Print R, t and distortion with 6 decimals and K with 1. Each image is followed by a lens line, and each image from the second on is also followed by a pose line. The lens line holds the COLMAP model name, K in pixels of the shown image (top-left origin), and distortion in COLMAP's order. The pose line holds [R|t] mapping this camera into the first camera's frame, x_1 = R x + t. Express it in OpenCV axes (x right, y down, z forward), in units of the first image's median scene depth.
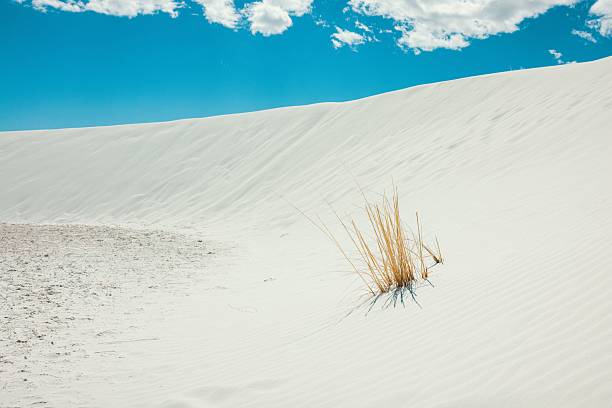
lens RADIAL K [[694.0, 0, 306.0], [0, 694.0, 204.0], [0, 0, 1]] dist [0.005193, -0.024136]
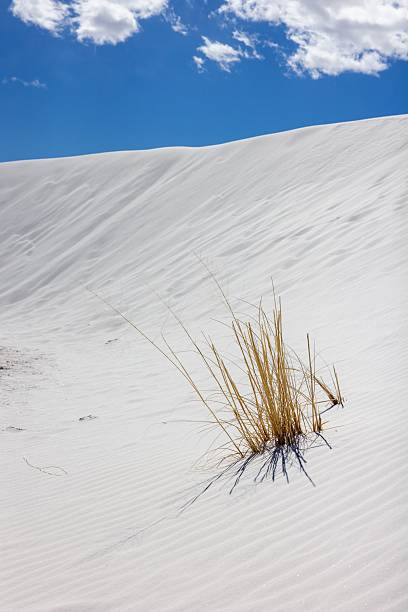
lens RADIAL K [[694.0, 0, 204.0], [0, 694.0, 306.0], [0, 0, 1]] dist [0.005193, -0.024136]
pose [[0.997297, 0.018742, 0.071049, 0.011256], [-0.026991, 0.992768, 0.116973, -0.072350], [-0.068343, -0.118575, 0.990590, 0.305372]]
